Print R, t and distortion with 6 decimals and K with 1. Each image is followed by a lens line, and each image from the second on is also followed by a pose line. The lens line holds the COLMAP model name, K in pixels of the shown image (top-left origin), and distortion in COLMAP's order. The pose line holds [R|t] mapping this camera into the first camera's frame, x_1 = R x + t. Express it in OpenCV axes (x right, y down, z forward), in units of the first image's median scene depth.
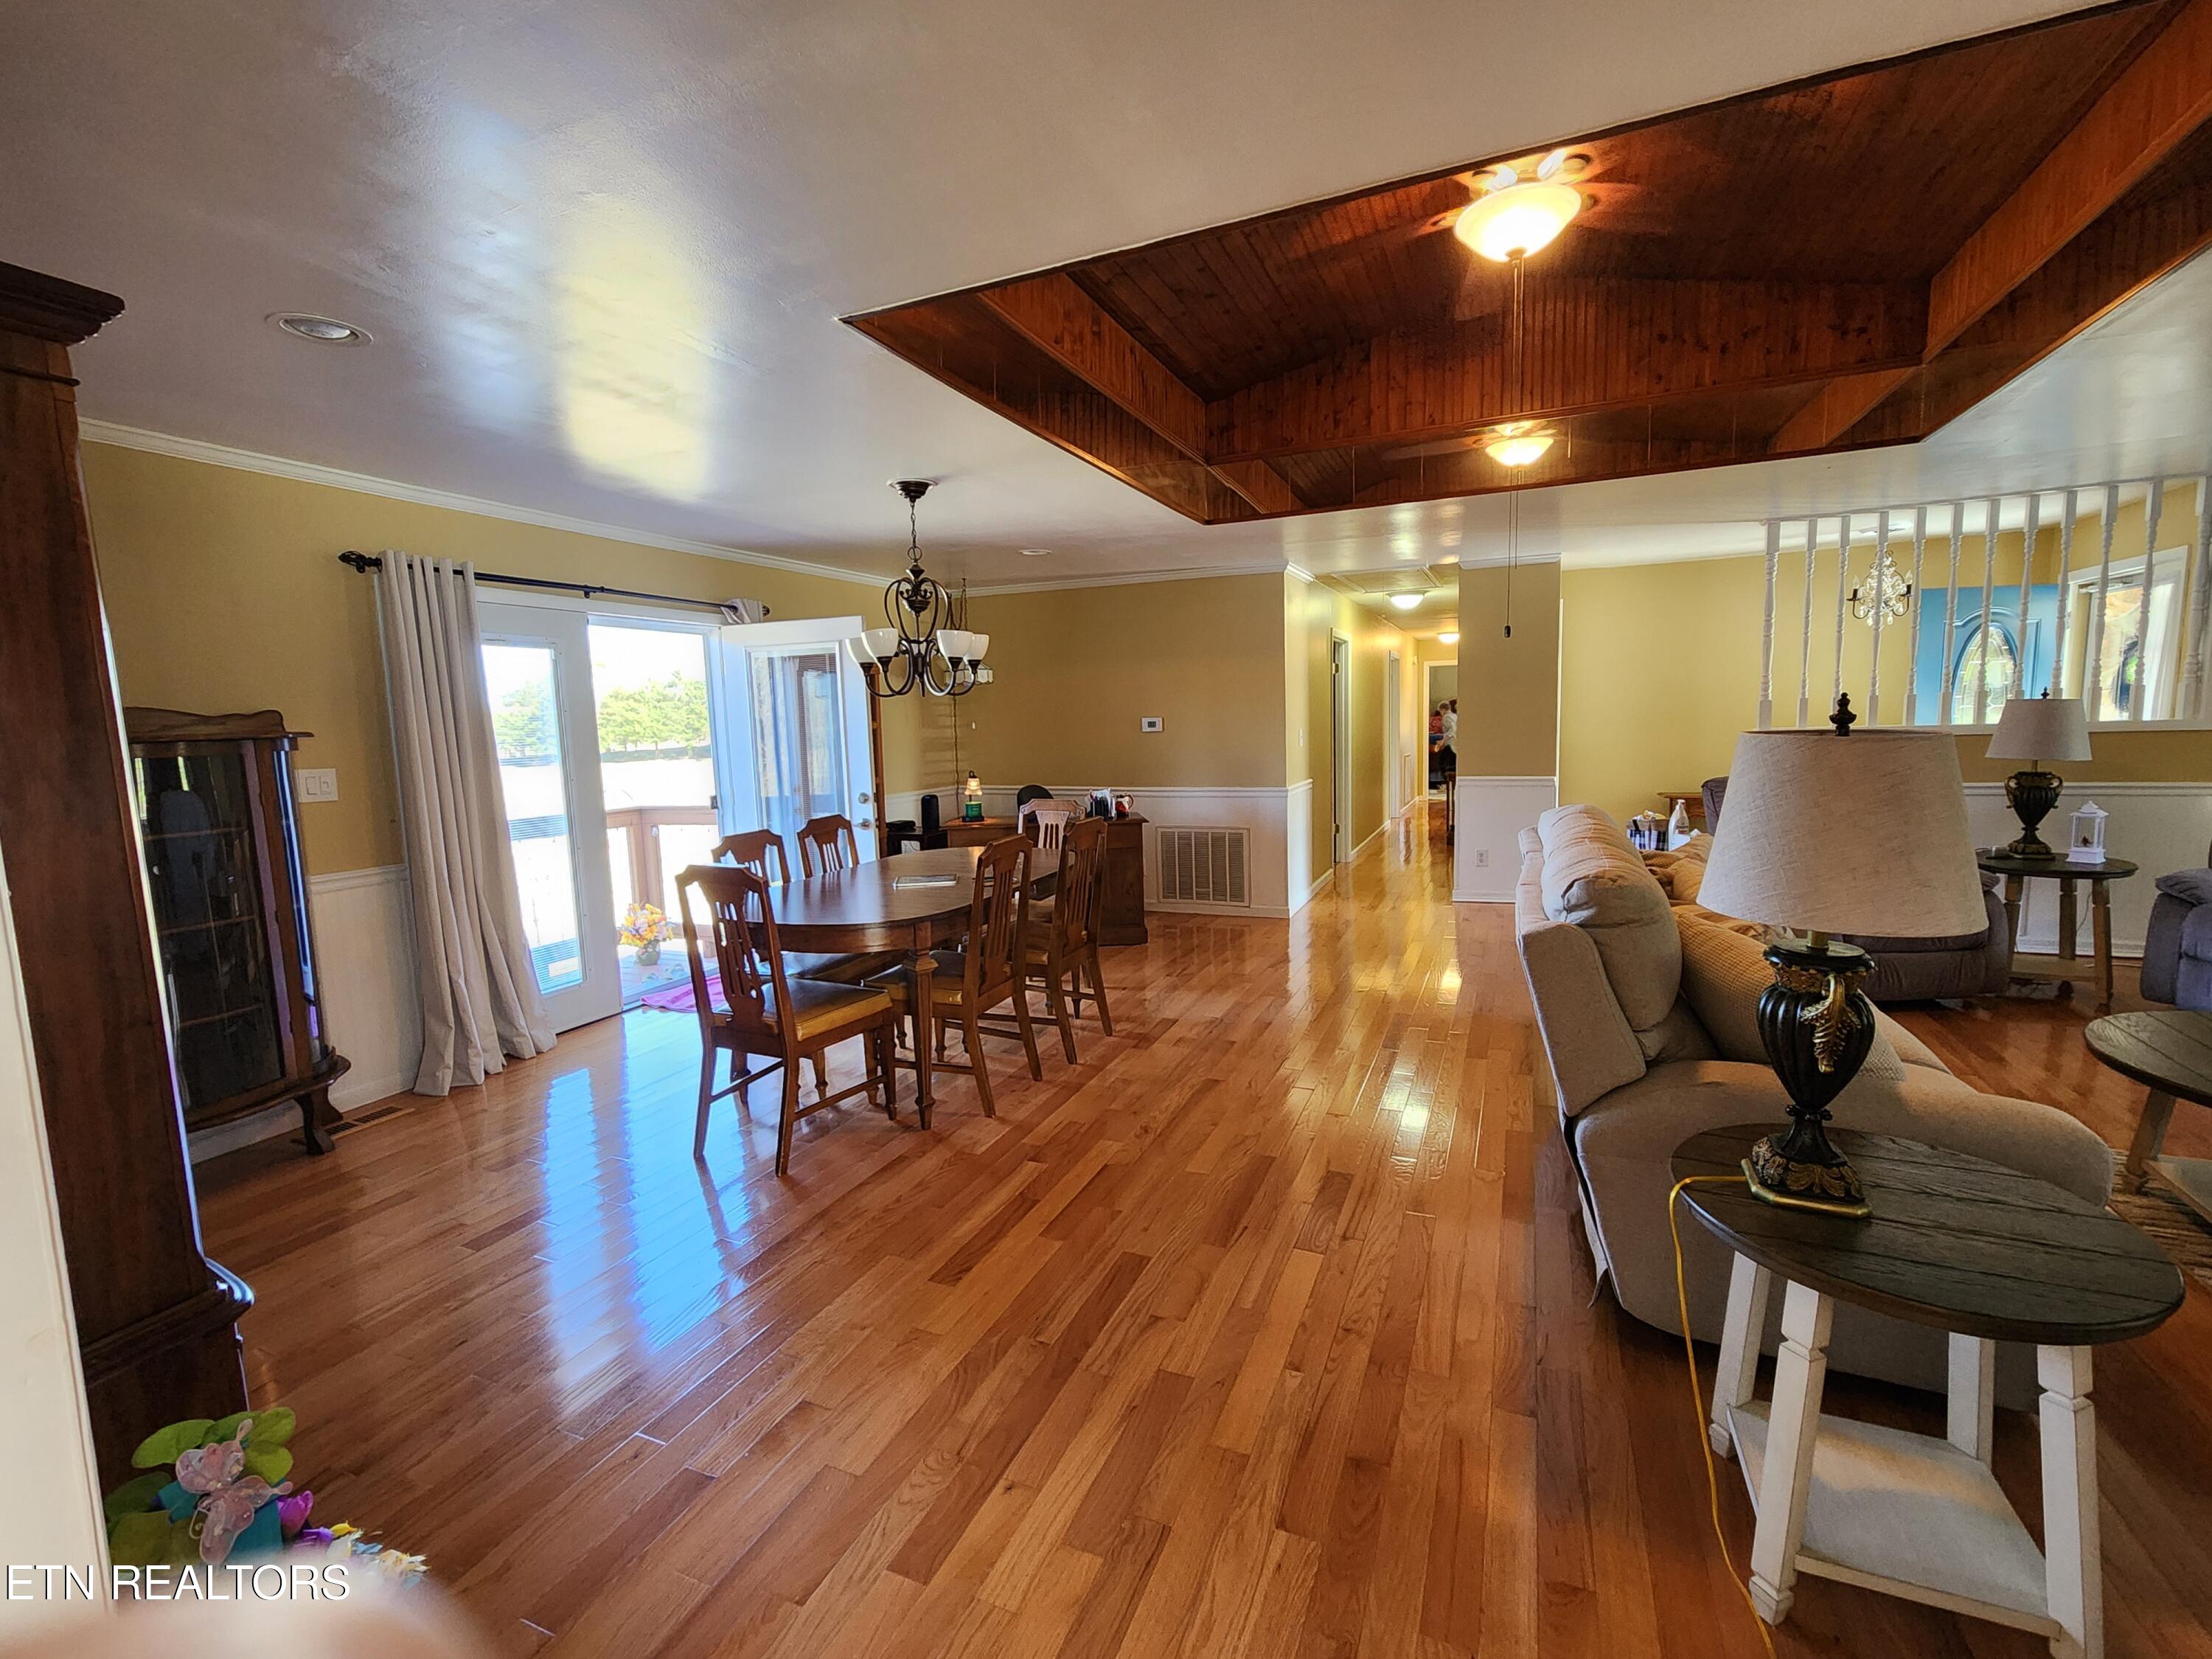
lens RADIAL K [[966.3, 0, 1095.8], [0, 966.3, 828.0], [0, 0, 1]] dist [-0.000737, -0.000230]
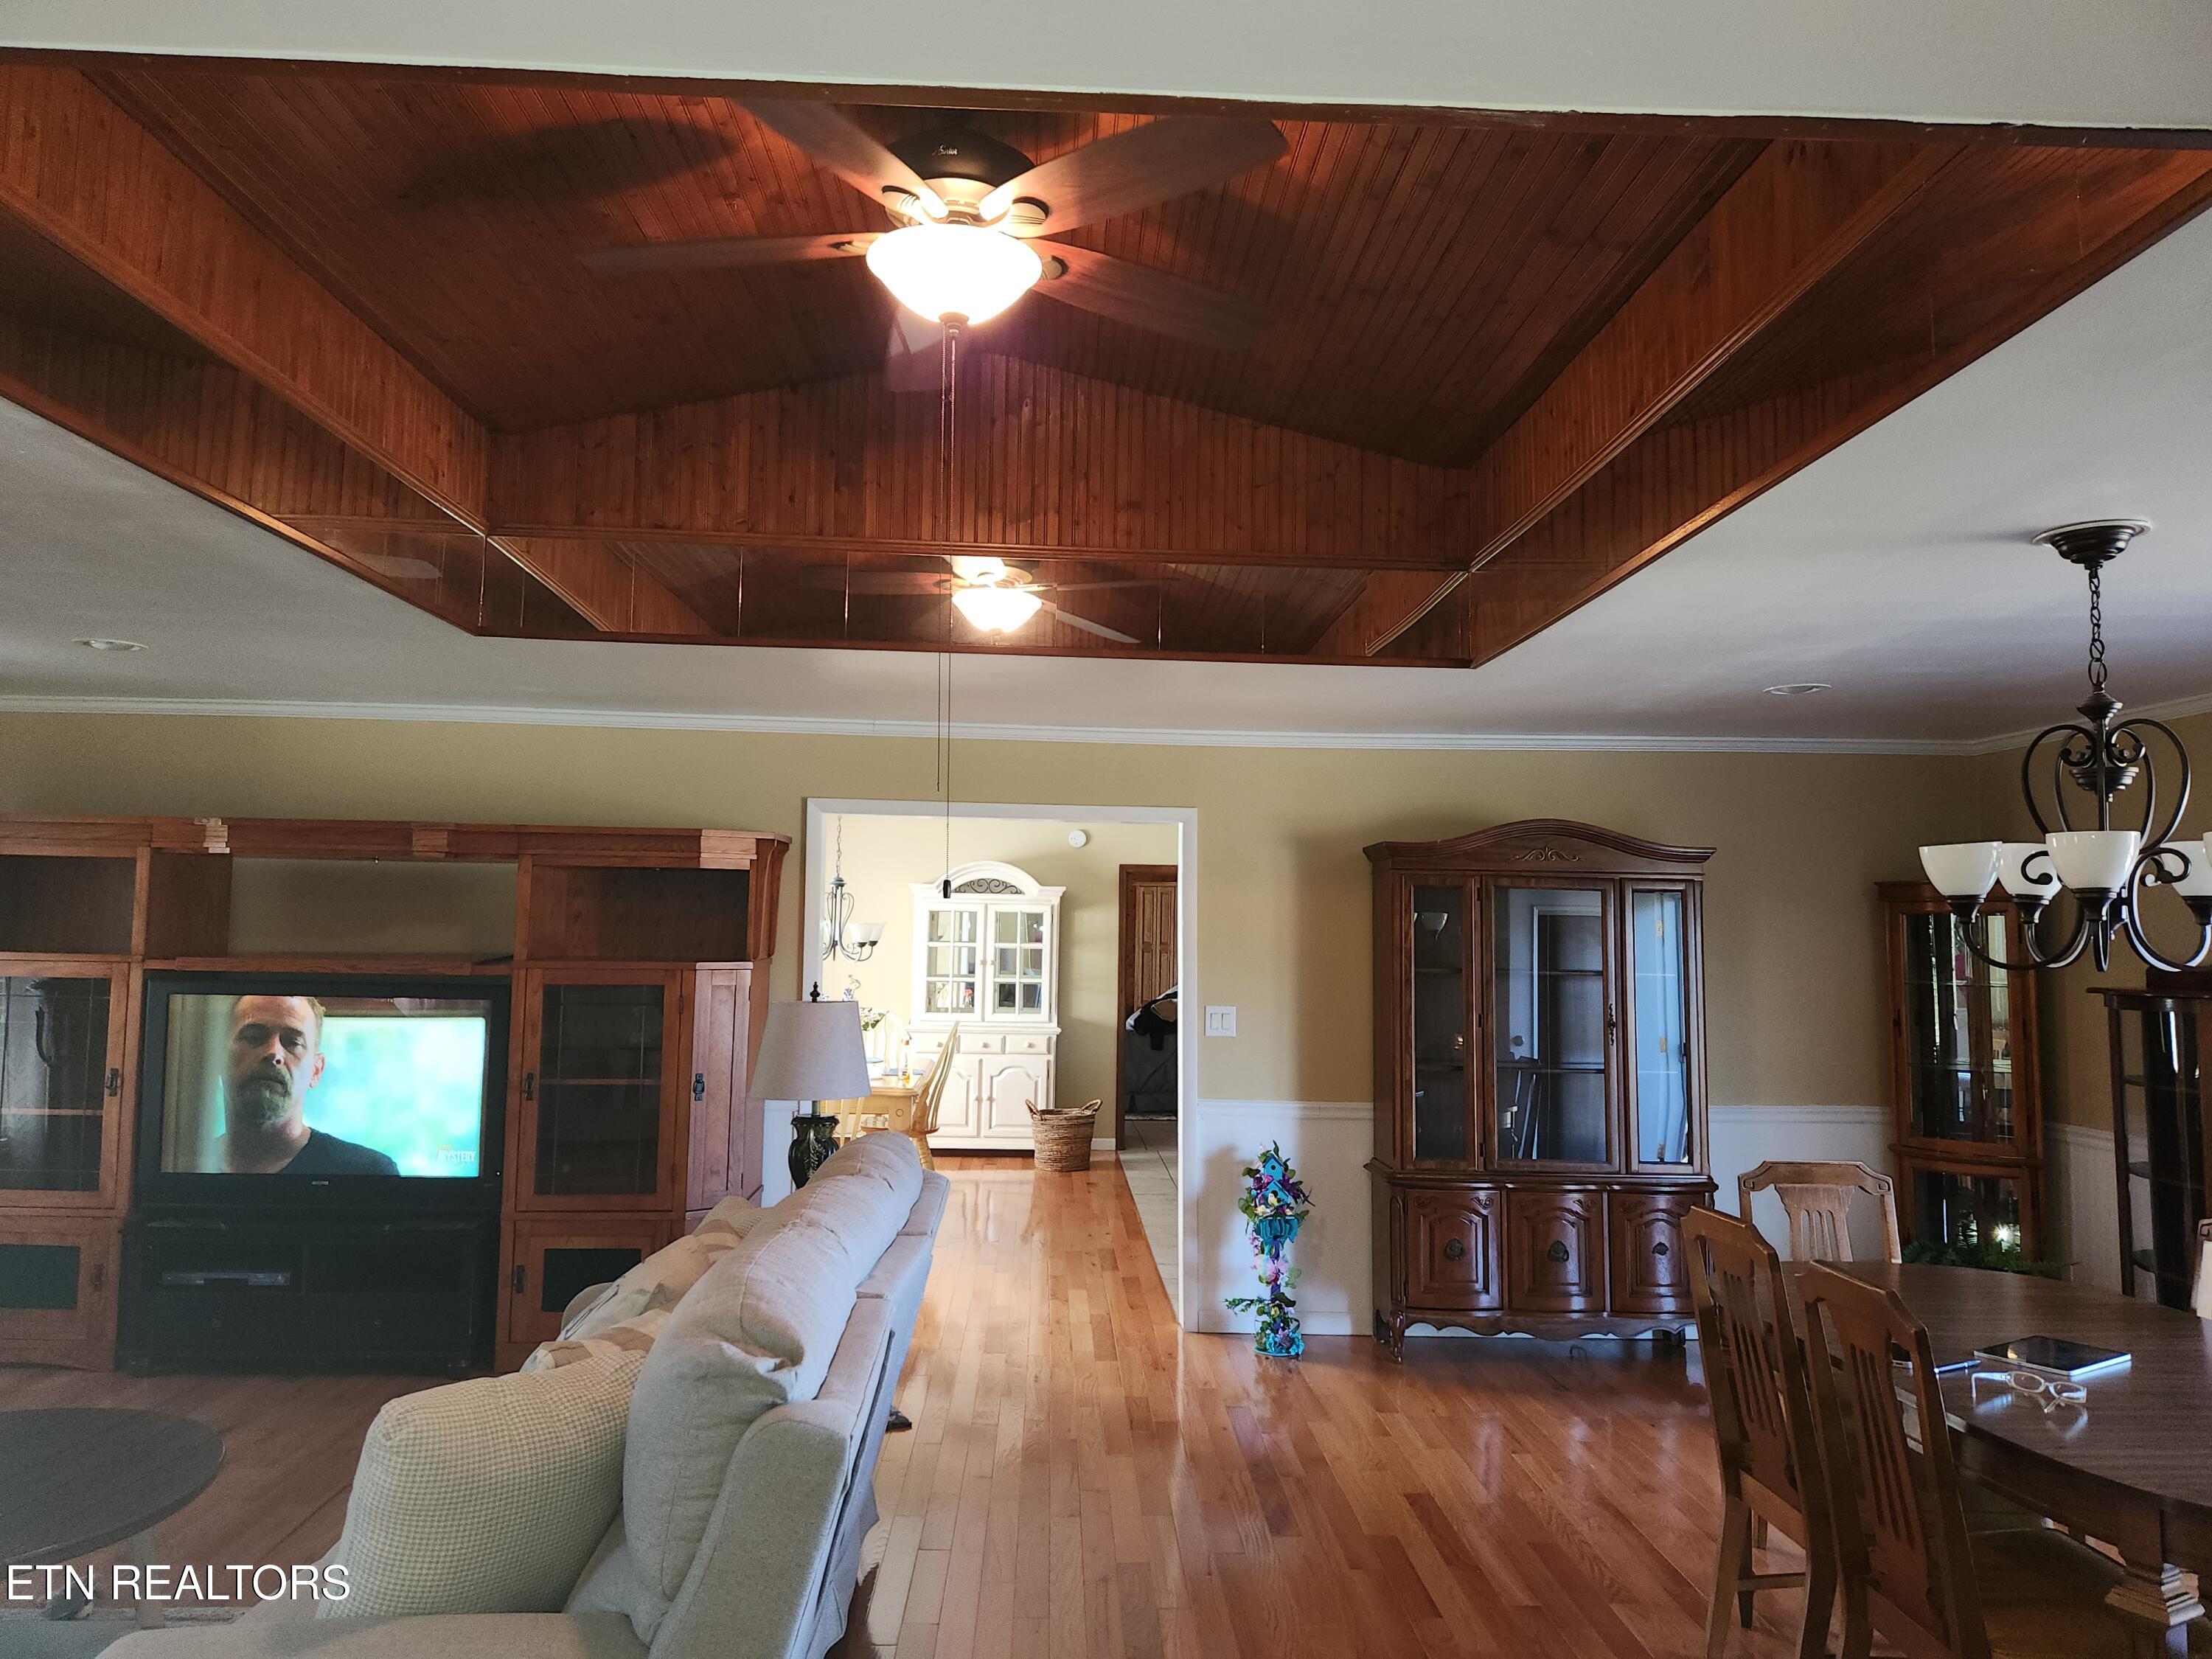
lens RADIAL K [[1465.6, 0, 1102.9], [0, 1465.6, 823.0], [0, 0, 1]] dist [0.083985, -0.075533]
pose [[-0.898958, -0.016803, -0.437712, 0.506489], [-0.036885, 0.998619, 0.037417, -0.192349], [0.436479, 0.049781, -0.898336, 1.275172]]
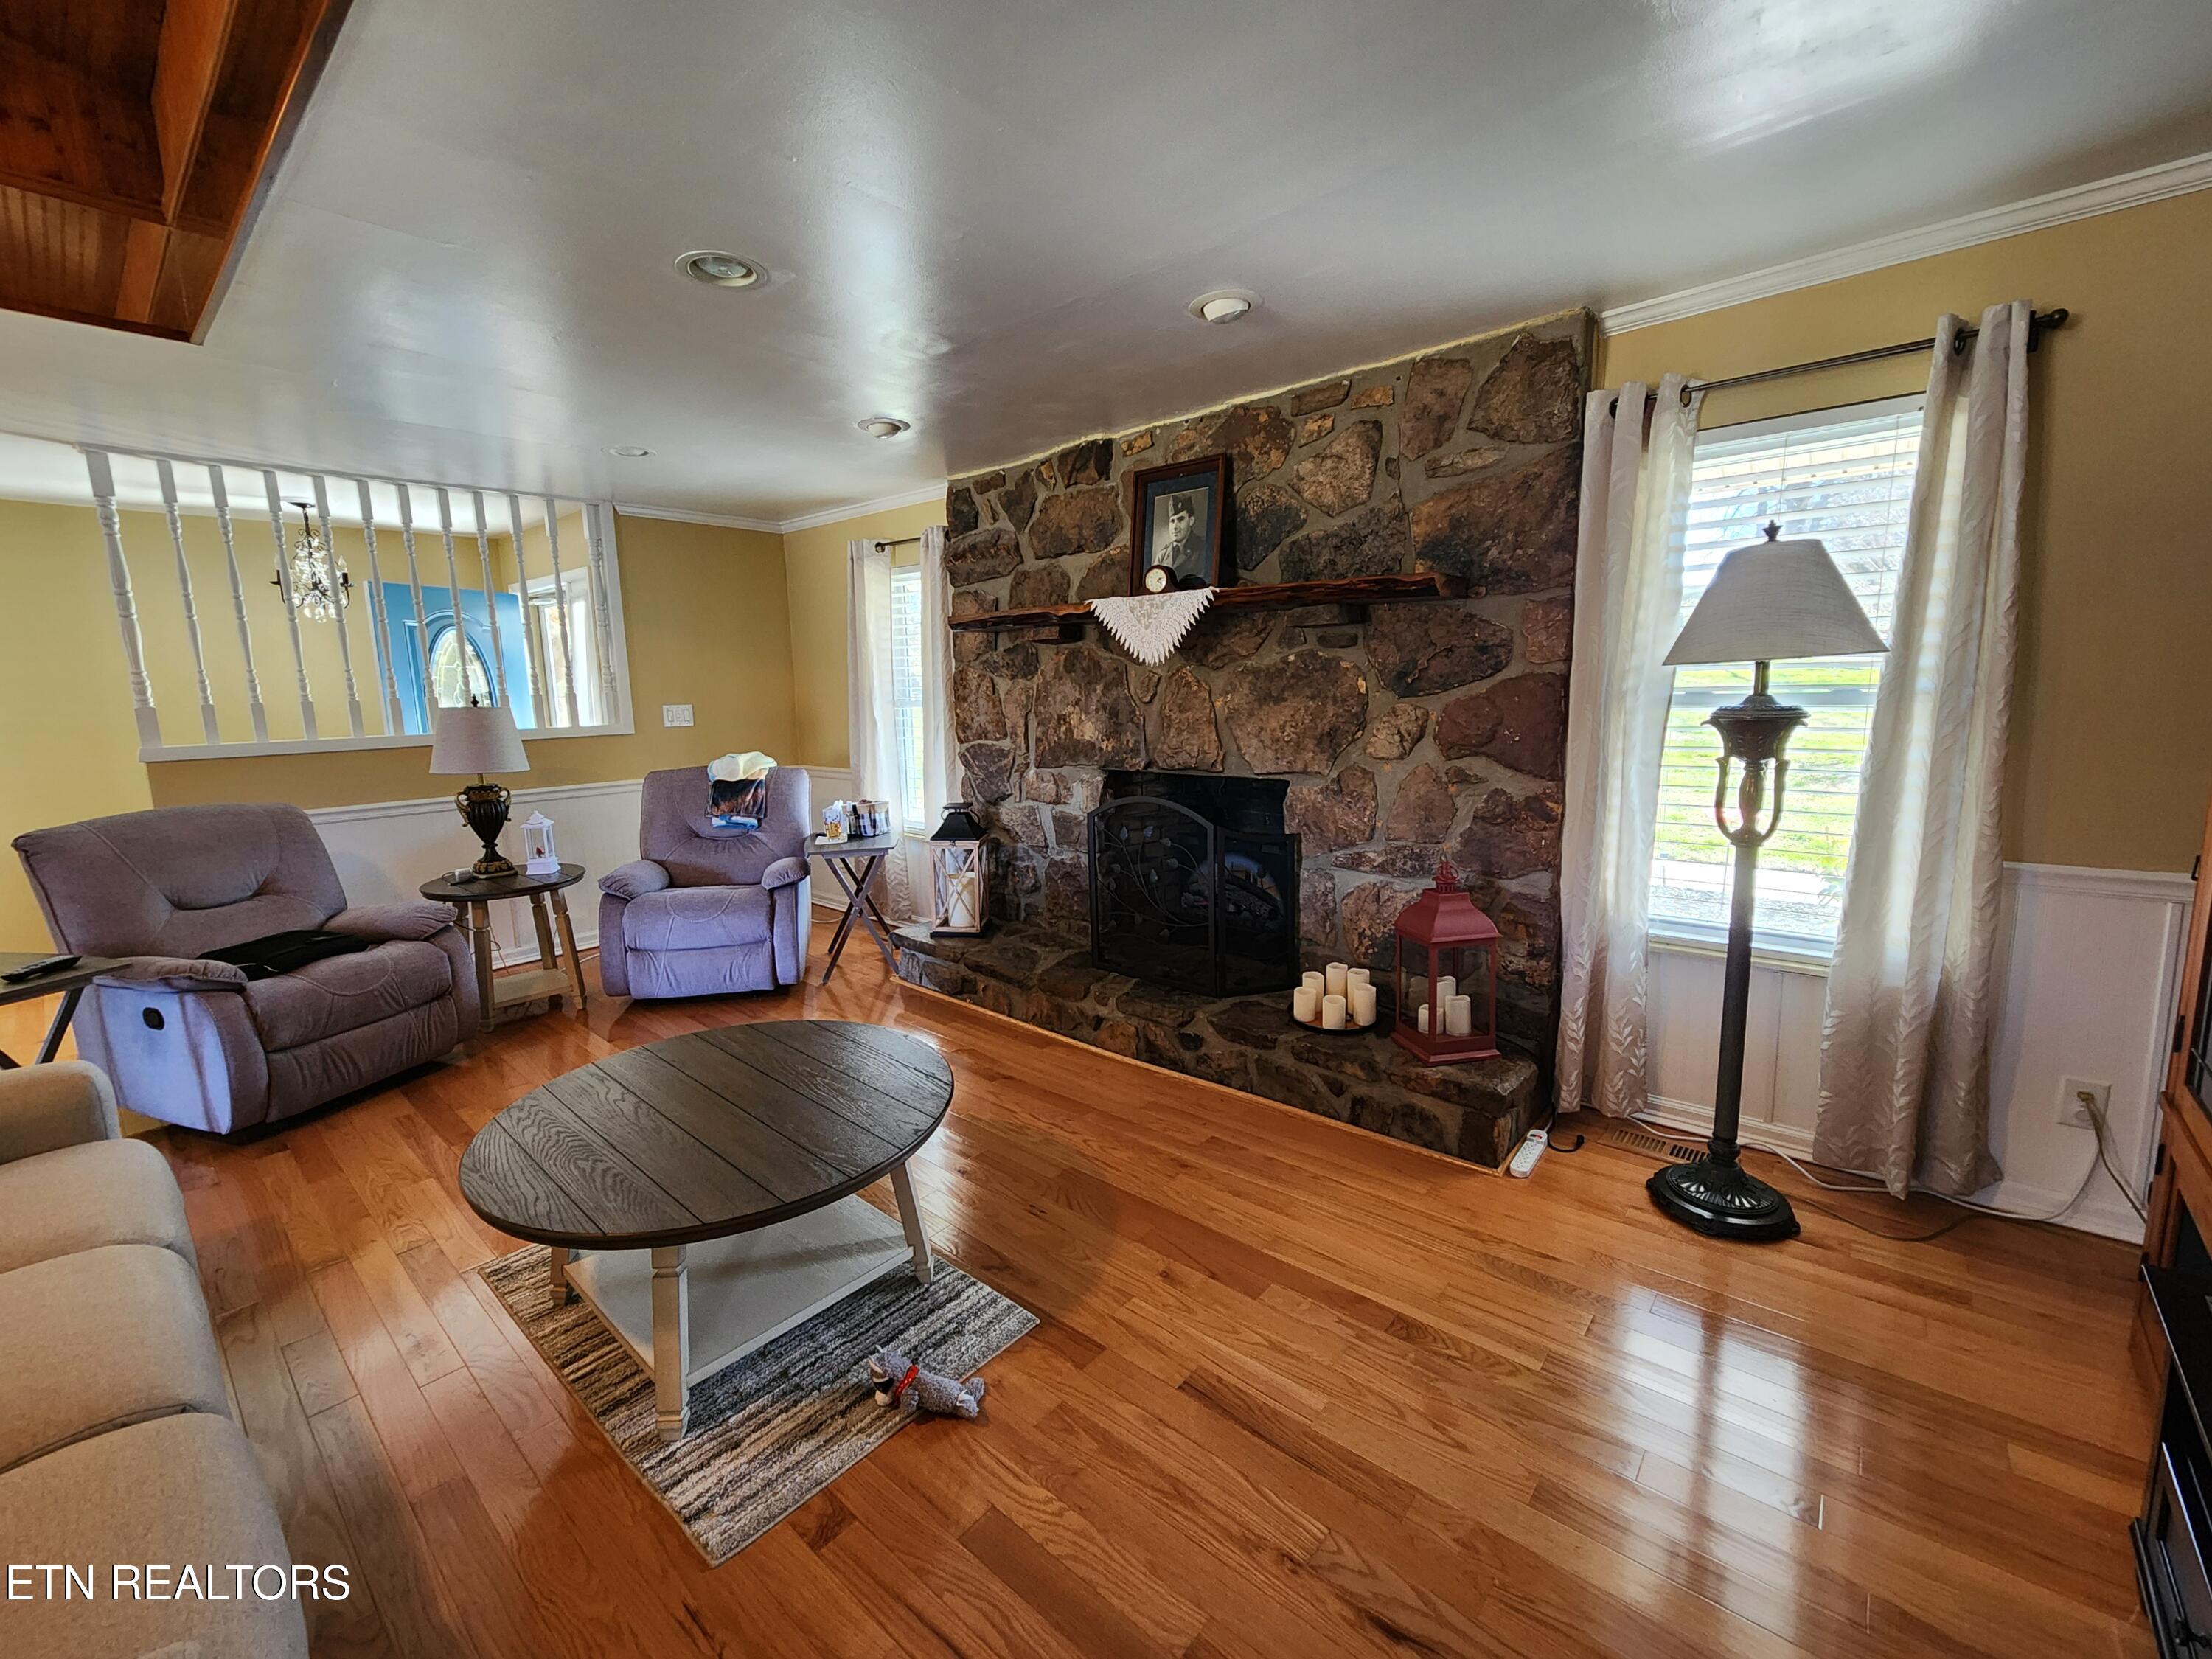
lens RADIAL K [[903.5, 0, 1100.7], [0, 903.5, 825.4], [0, 0, 1]] dist [0.007235, -0.003634]
pose [[0.292526, -0.125901, 0.947933, 0.311826], [0.121819, 0.988125, 0.093646, -0.028642], [-0.948466, 0.088083, 0.304389, 0.169678]]
